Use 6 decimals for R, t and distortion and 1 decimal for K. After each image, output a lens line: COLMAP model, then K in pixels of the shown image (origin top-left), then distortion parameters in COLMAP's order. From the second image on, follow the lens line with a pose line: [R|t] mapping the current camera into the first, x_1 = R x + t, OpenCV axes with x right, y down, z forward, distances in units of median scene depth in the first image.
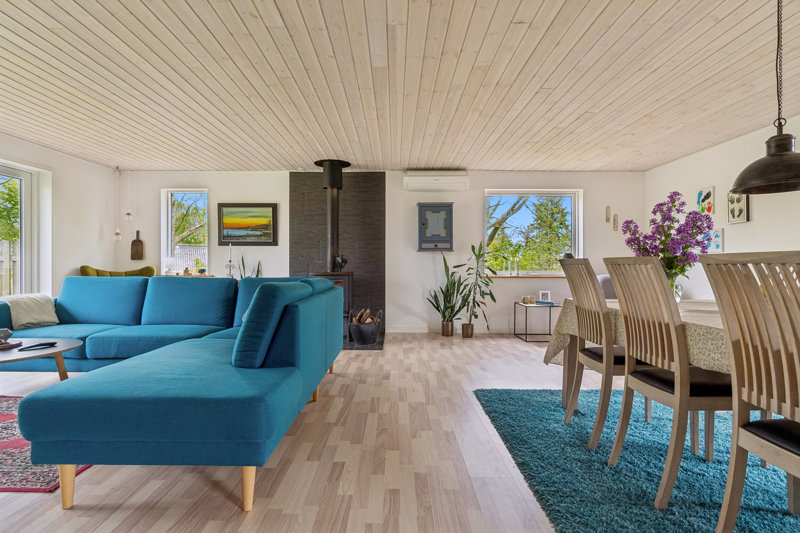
lens RADIAL K [[406.6, 0, 400.0], [0, 406.6, 266.5], [0, 0, 1]] dist [-0.000085, -0.000015]
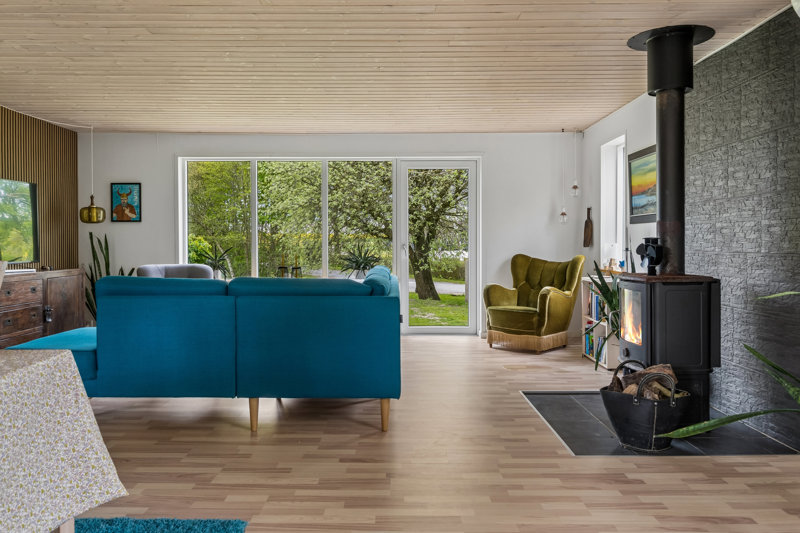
lens RADIAL K [[636.2, 0, 398.2], [0, 636.2, 254.2], [0, 0, 1]] dist [-0.005176, -0.002486]
pose [[-0.007544, 0.010646, -0.999915, 0.676674], [-0.000290, 0.999943, 0.010648, -0.019202], [0.999971, 0.000370, -0.007541, 0.848858]]
